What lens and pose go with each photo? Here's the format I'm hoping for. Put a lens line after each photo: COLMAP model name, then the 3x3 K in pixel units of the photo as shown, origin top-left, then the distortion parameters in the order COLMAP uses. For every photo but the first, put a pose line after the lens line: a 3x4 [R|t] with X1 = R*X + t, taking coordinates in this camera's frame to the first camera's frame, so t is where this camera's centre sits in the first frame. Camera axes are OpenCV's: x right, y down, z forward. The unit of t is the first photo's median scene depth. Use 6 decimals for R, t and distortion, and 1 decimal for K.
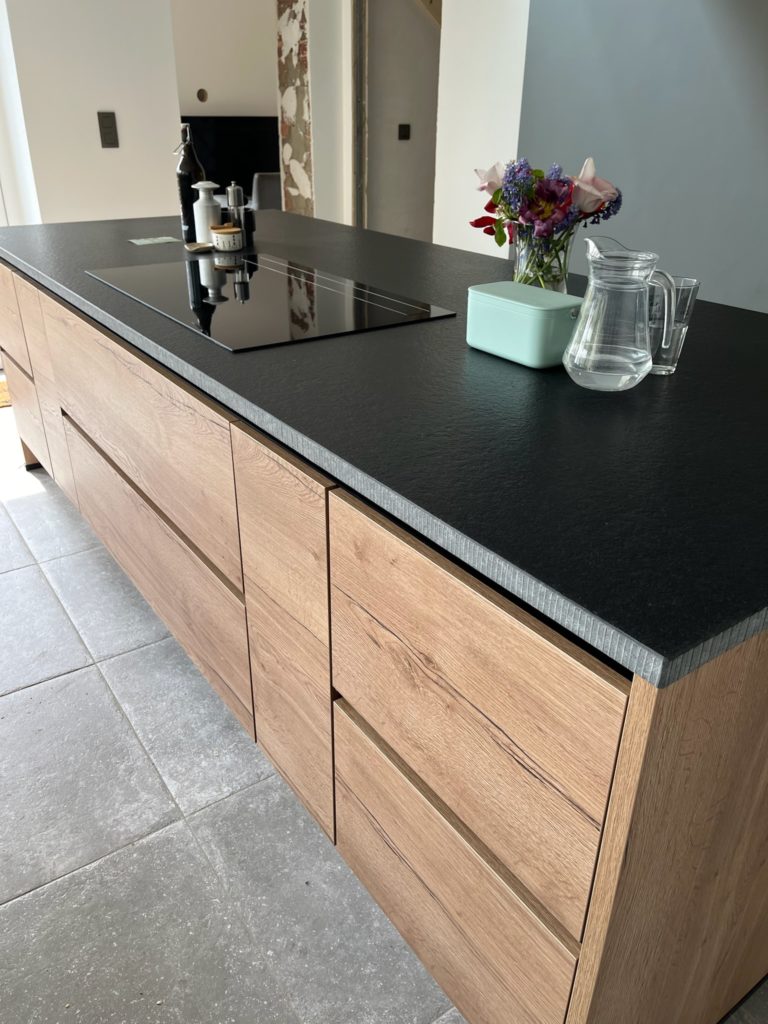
lens RADIAL K [[764.3, 0, 382.8], [0, 764.3, 521.5], [0, 0, 1]] dist [0.027895, -0.046448]
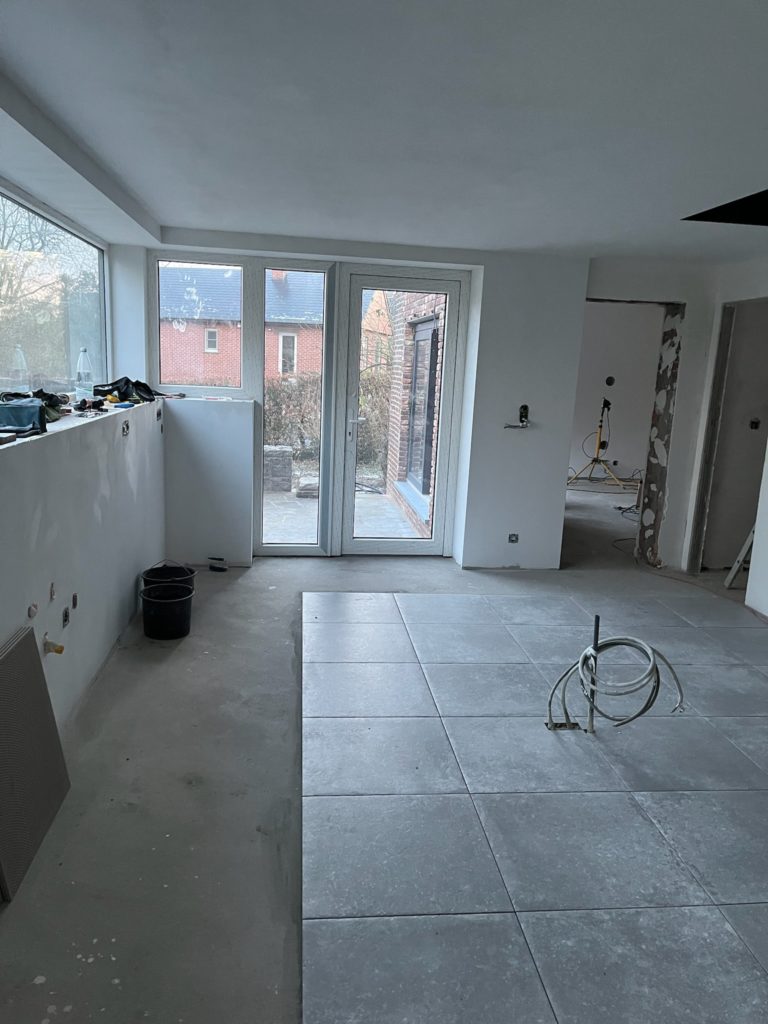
lens RADIAL K [[764.3, 0, 379.1], [0, 764.3, 515.3], [0, 0, 1]] dist [0.027895, -0.046448]
pose [[0.872433, 0.125529, -0.472338, 0.113162], [-0.263027, 0.935150, -0.237298, 0.094827], [0.411919, 0.331264, 0.848874, -0.288801]]
